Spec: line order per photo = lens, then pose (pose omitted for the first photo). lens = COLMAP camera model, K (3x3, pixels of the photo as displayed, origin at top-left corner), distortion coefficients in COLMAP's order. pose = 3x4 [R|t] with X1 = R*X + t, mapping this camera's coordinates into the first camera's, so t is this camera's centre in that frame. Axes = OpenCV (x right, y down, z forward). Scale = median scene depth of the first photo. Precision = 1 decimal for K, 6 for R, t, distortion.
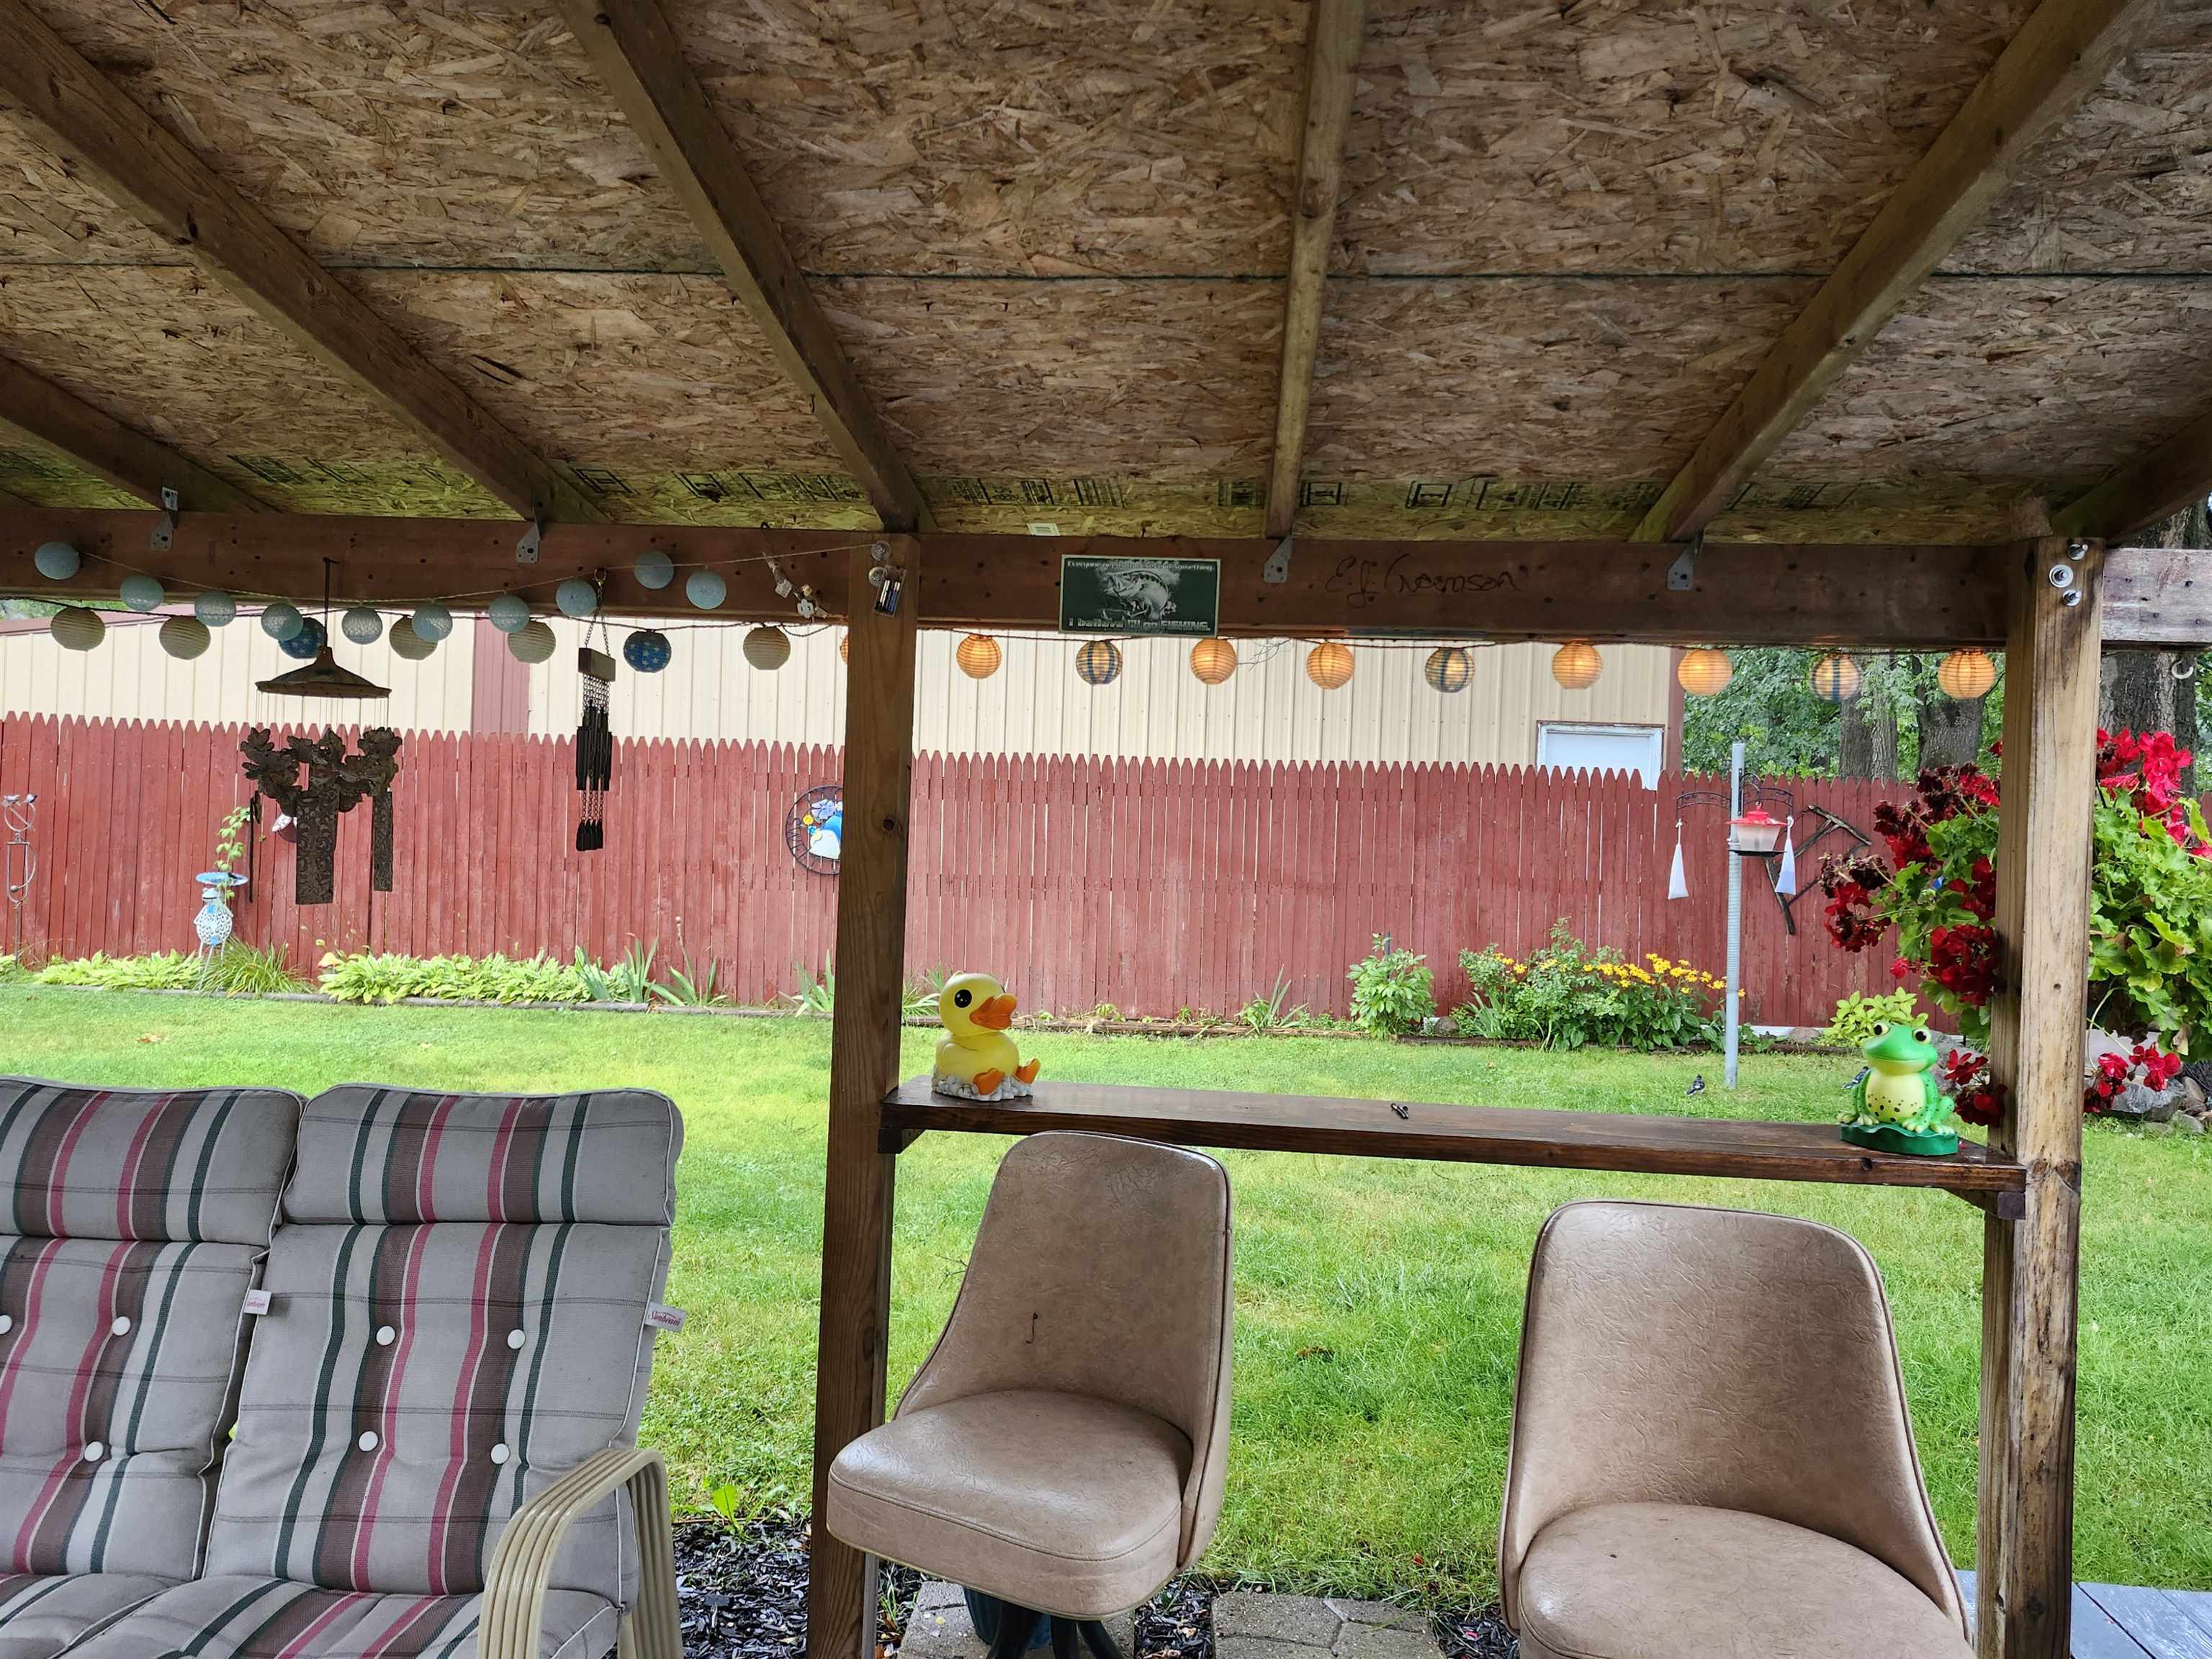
lens RADIAL K [[1478.6, 0, 1106.0], [0, 1478.6, 829.5], [0, 0, 1]] dist [0.001828, 0.000543]
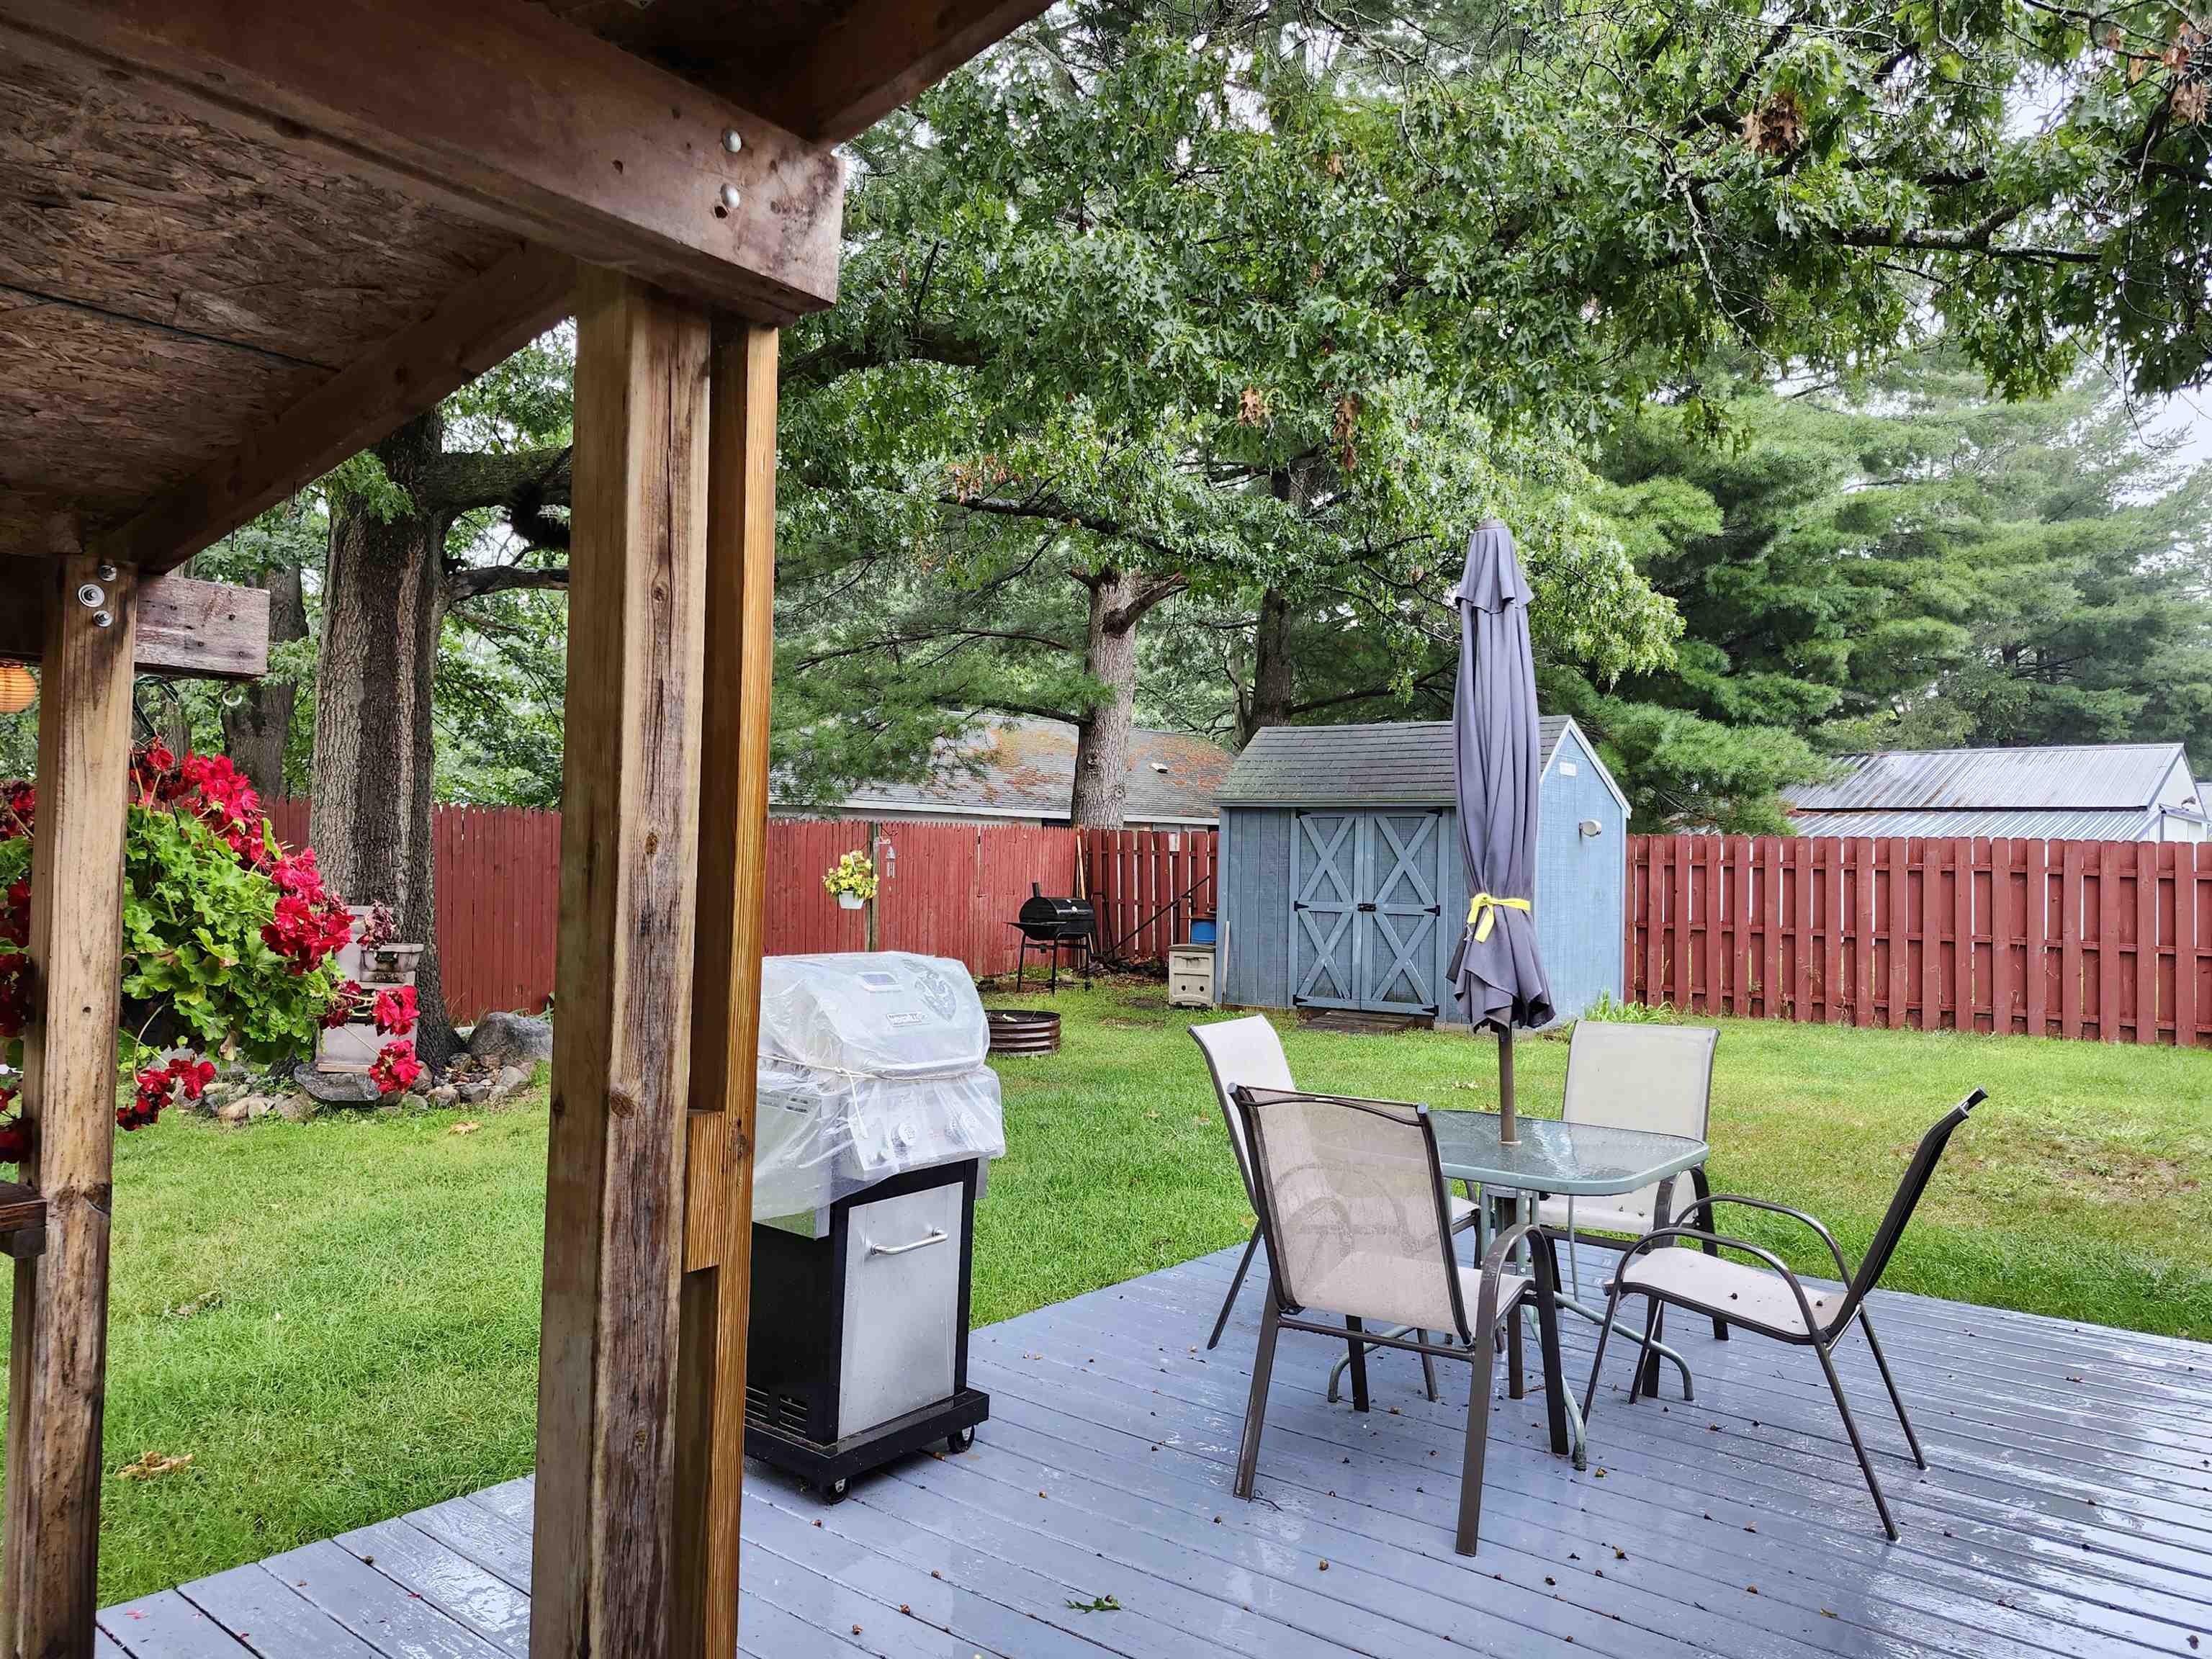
lens RADIAL K [[1474.6, 0, 1106.0], [0, 1474.6, 829.5], [0, 0, 1]] dist [0.000849, 0.003097]
pose [[0.585832, -0.007759, 0.810395, 0.241032], [0.008134, 0.999960, 0.003694, -0.012564], [-0.810392, 0.004428, 0.585872, -0.130945]]
